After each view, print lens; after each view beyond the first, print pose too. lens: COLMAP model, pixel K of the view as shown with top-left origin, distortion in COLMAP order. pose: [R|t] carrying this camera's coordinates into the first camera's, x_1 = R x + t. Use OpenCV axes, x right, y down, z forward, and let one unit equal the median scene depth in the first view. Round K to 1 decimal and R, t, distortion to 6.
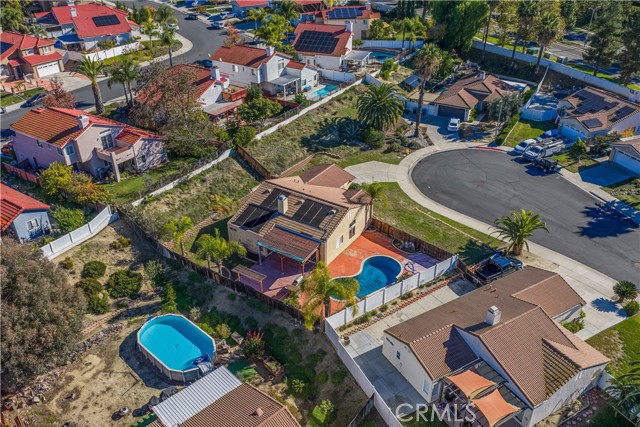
lens RADIAL K [[527.0, 0, 323.5], [0, 527.0, 211.0], [0, 0, 1]] dist [-0.014339, -0.010592]
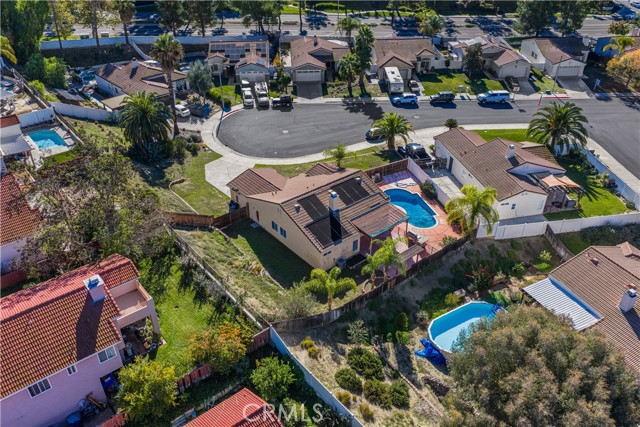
lens RADIAL K [[527.0, 0, 322.3], [0, 527.0, 213.5], [0, 0, 1]] dist [-0.014339, -0.010592]
pose [[0.284271, -0.516984, 0.807414, -0.632618], [0.484645, 0.804123, 0.344245, -0.243517], [-0.827230, 0.293450, 0.479143, 0.409963]]
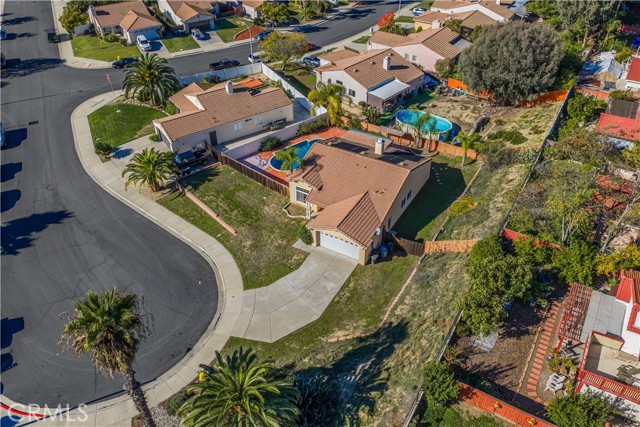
lens RADIAL K [[527.0, 0, 324.6], [0, 527.0, 216.8], [0, 0, 1]] dist [-0.014339, -0.010592]
pose [[-0.997917, 0.053013, -0.036763, 0.053070], [-0.015162, 0.361170, 0.932377, -0.661983], [0.062706, 0.930992, -0.359614, 1.077896]]
